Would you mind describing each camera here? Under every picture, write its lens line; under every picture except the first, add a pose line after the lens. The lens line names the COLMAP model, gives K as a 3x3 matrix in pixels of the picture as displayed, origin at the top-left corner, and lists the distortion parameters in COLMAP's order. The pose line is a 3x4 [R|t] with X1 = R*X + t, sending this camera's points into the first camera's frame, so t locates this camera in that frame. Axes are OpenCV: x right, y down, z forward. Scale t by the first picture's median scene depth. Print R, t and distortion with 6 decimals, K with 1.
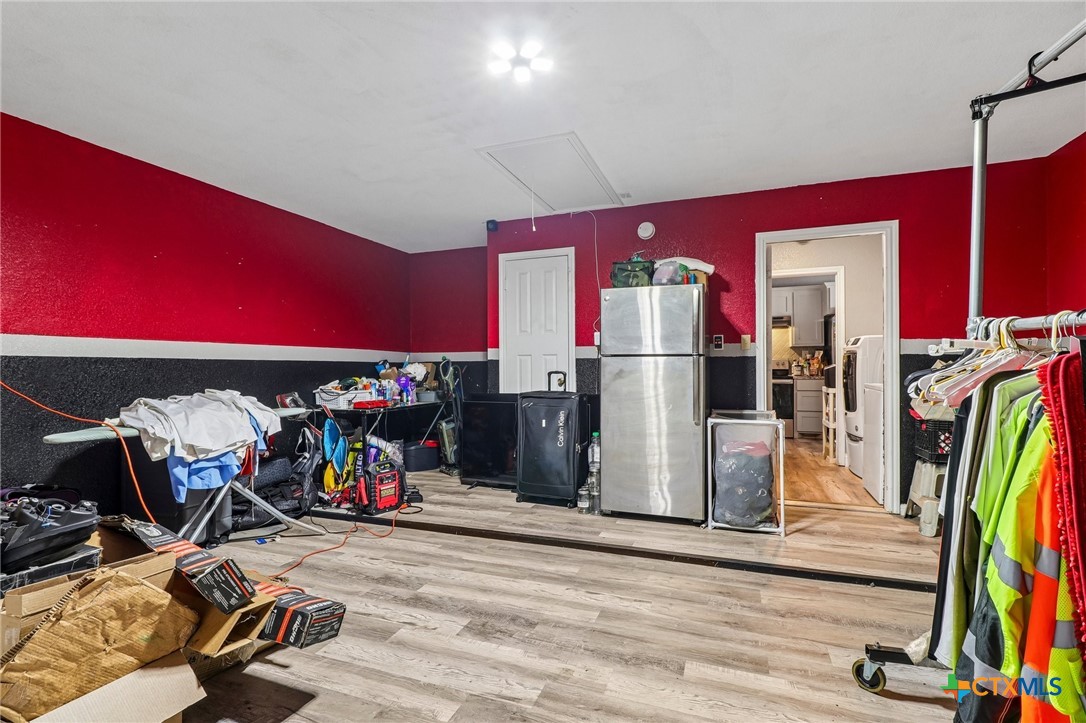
lens RADIAL K [[502.6, 0, 549.2], [0, 502.6, 361.7], [0, 0, 1]] dist [-0.000767, -0.000178]
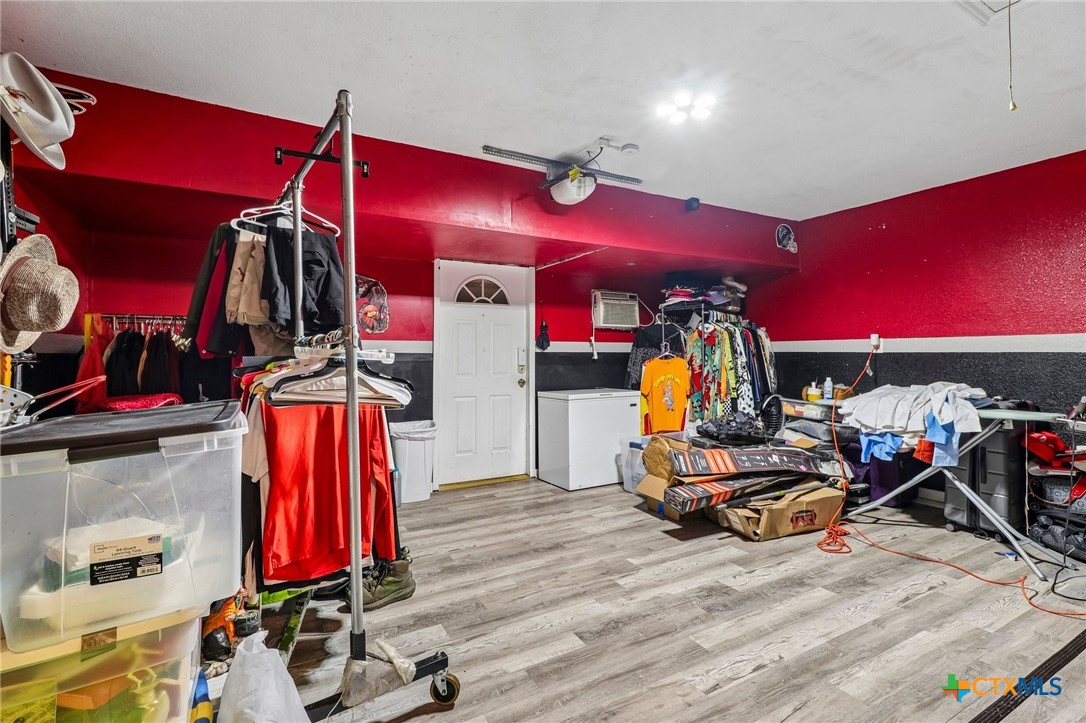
lens RADIAL K [[502.6, 0, 545.5], [0, 502.6, 359.5], [0, 0, 1]] dist [-0.000767, -0.000178]
pose [[-0.642797, 0.015874, -0.765872, 0.926026], [0.011027, 0.999873, 0.011469, -0.022901], [0.765957, -0.001073, -0.642891, 1.317184]]
